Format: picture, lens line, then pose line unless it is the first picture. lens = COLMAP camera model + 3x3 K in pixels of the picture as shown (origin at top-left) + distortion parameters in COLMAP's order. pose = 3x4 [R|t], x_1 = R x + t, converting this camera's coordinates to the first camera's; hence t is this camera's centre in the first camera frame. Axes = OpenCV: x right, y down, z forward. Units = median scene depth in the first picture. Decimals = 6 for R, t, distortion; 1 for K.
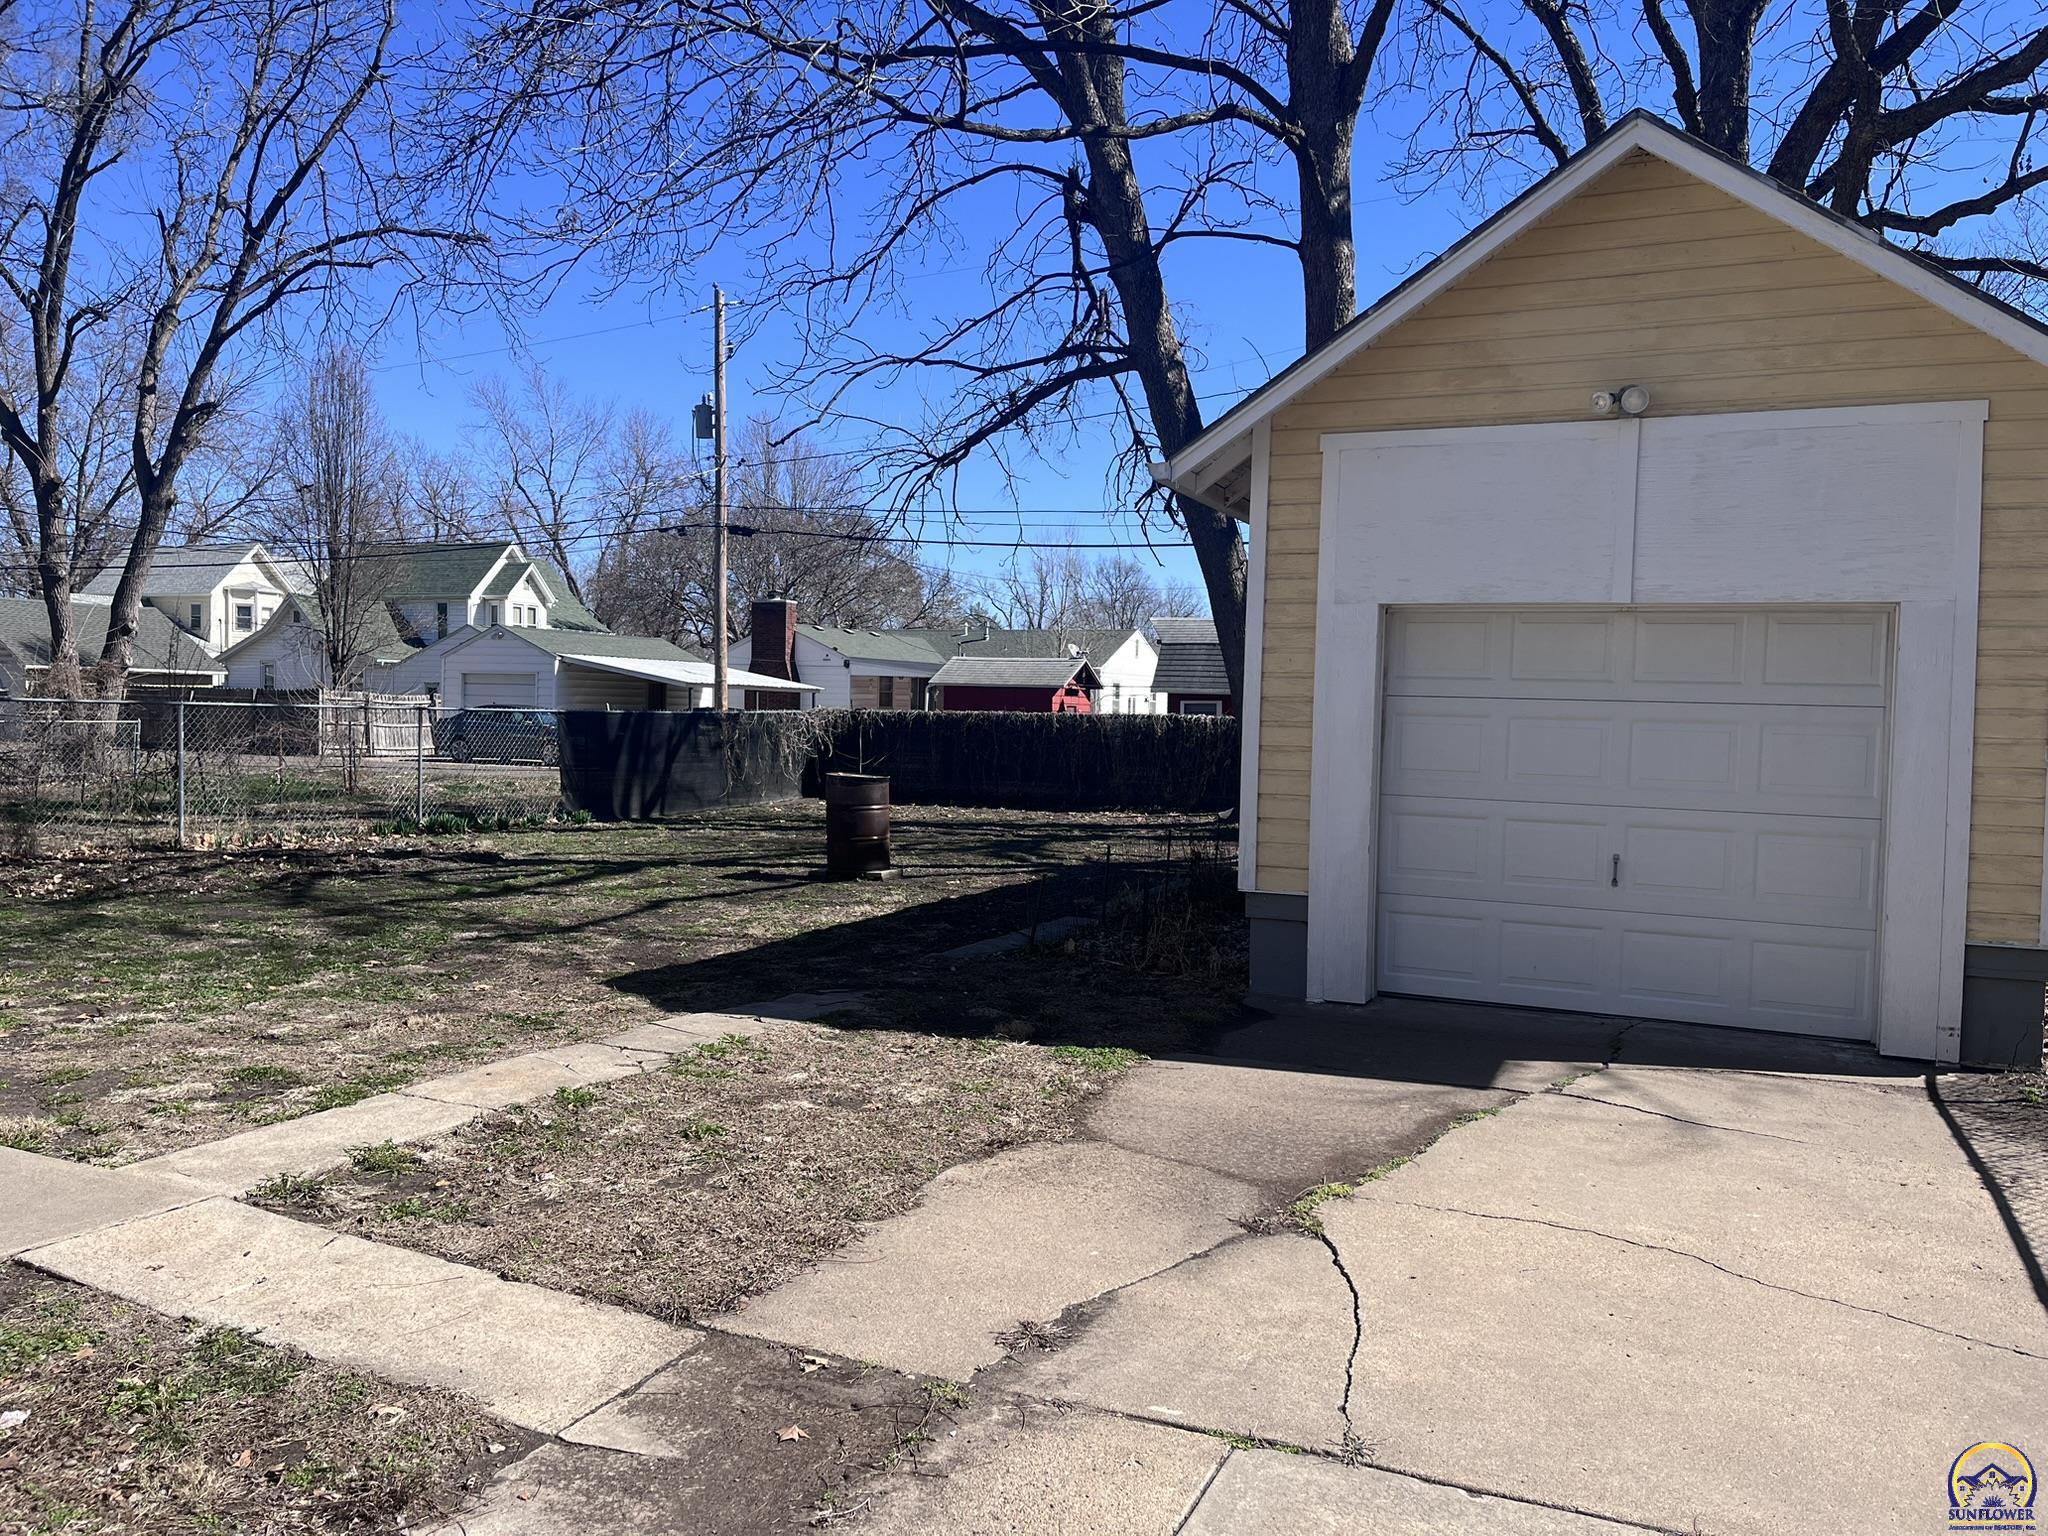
lens RADIAL K [[1553.6, 0, 1025.8], [0, 1553.6, 773.6], [0, 0, 1]] dist [0.035981, -0.008930]
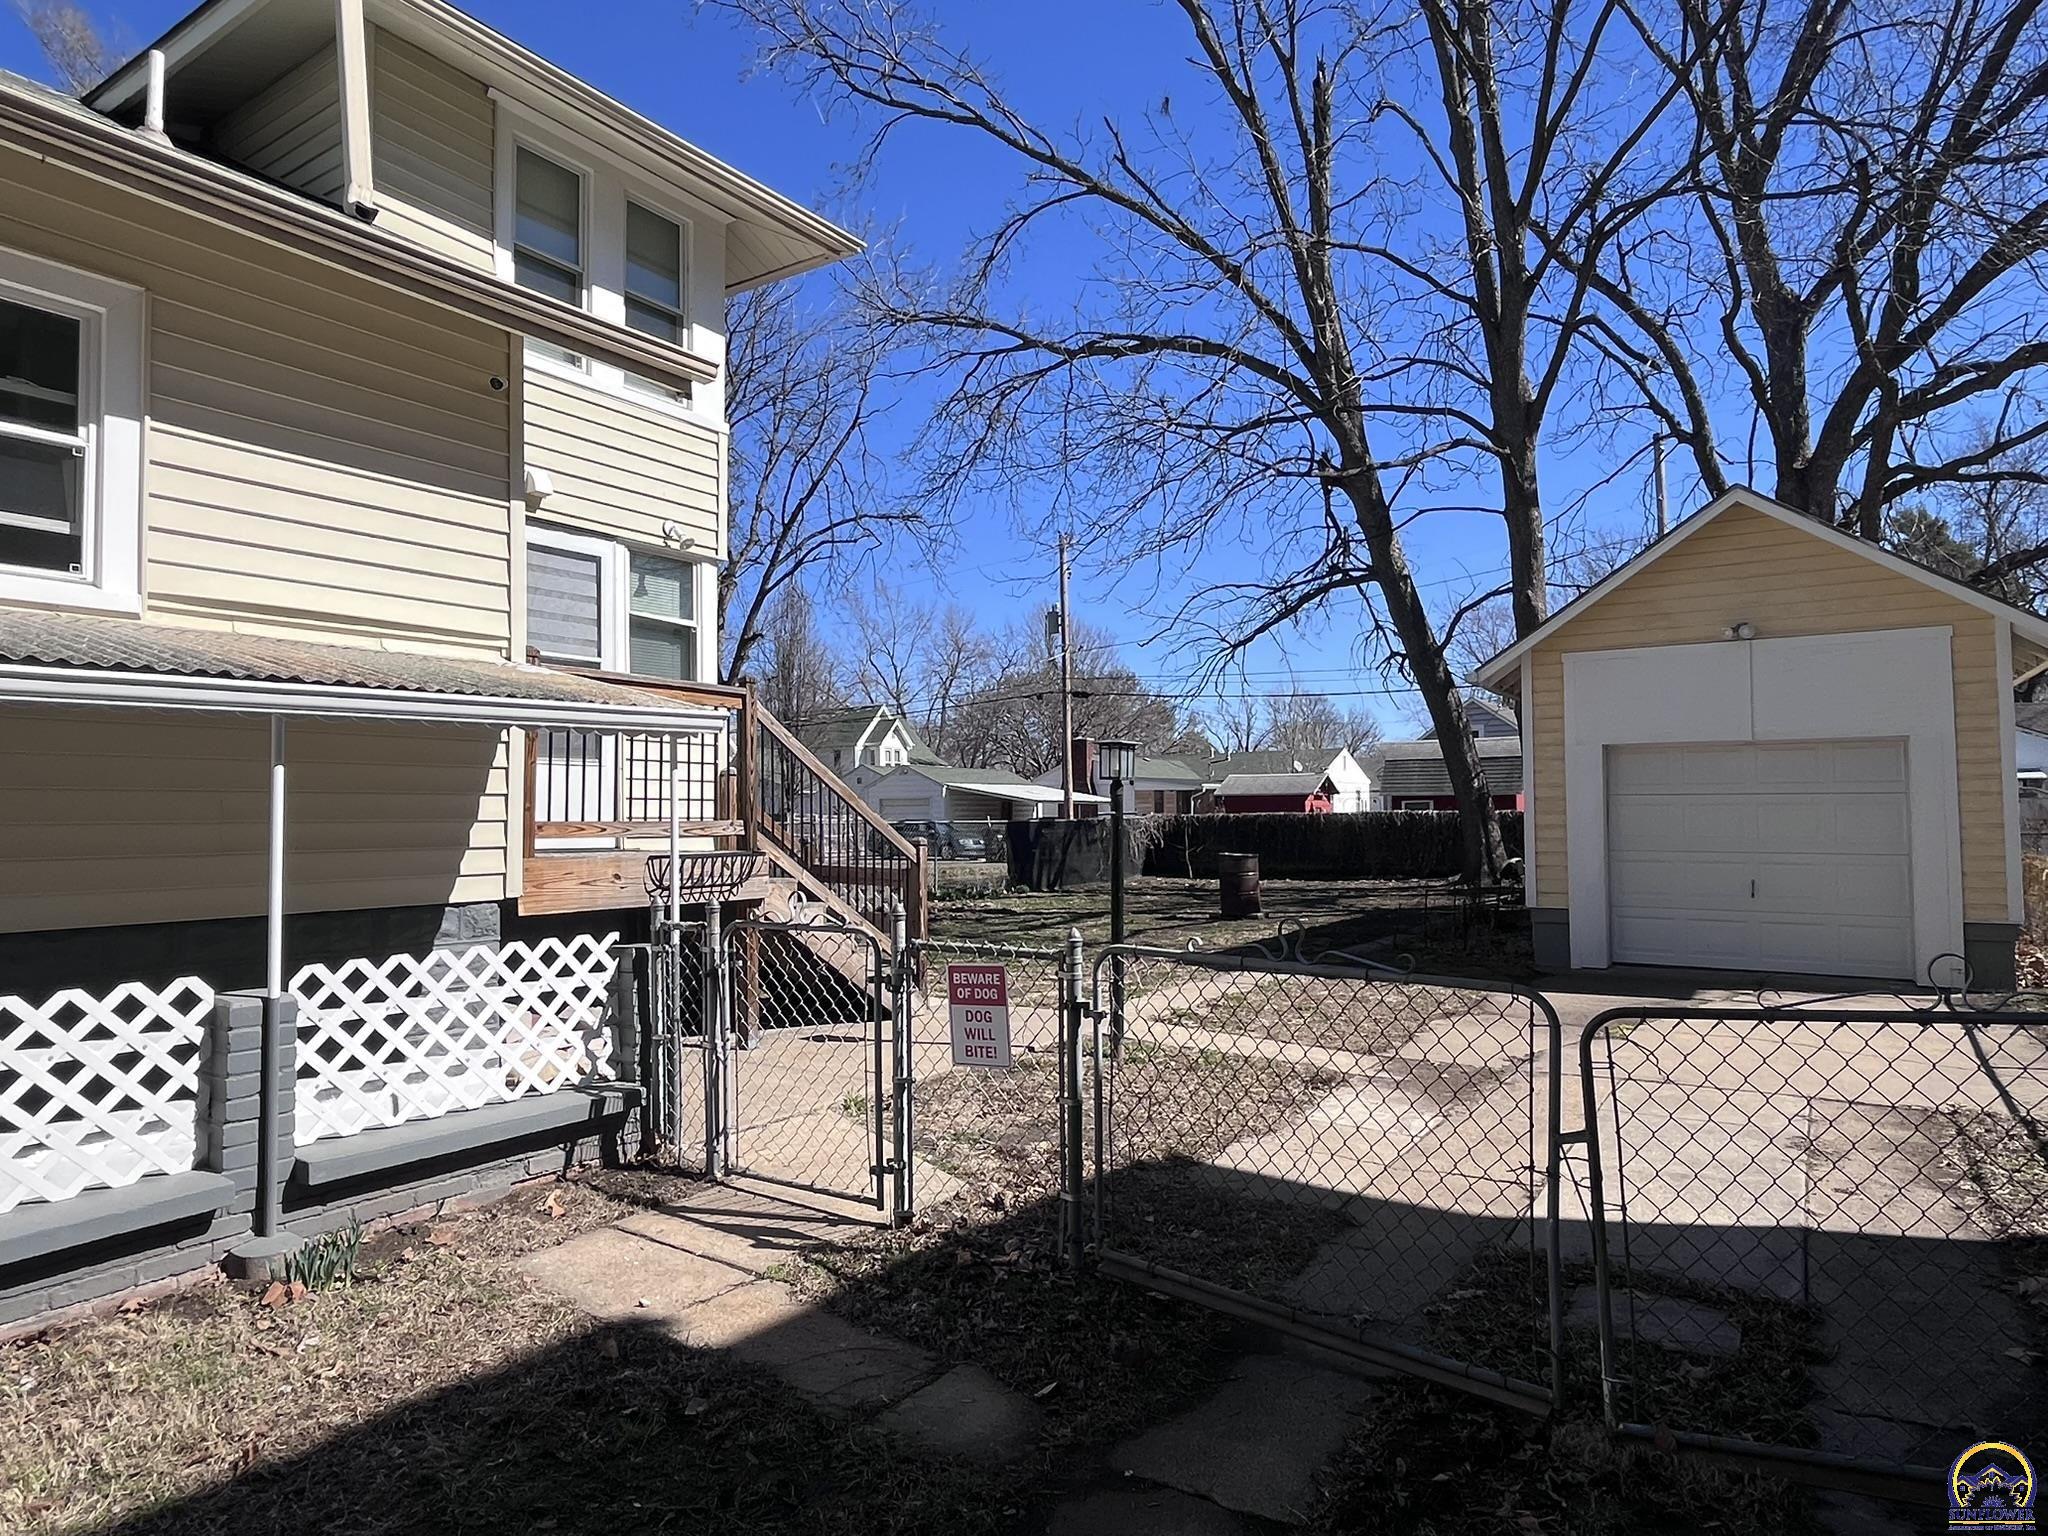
lens RADIAL K [[1220.8, 0, 1029.7], [0, 1220.8, 767.4], [0, 0, 1]] dist [0.007809, -0.003436]
pose [[0.986589, -0.038113, -0.158714, -0.075118], [0.025245, 0.996286, -0.082319, 0.006451], [0.161262, 0.077208, 0.983887, -0.184533]]
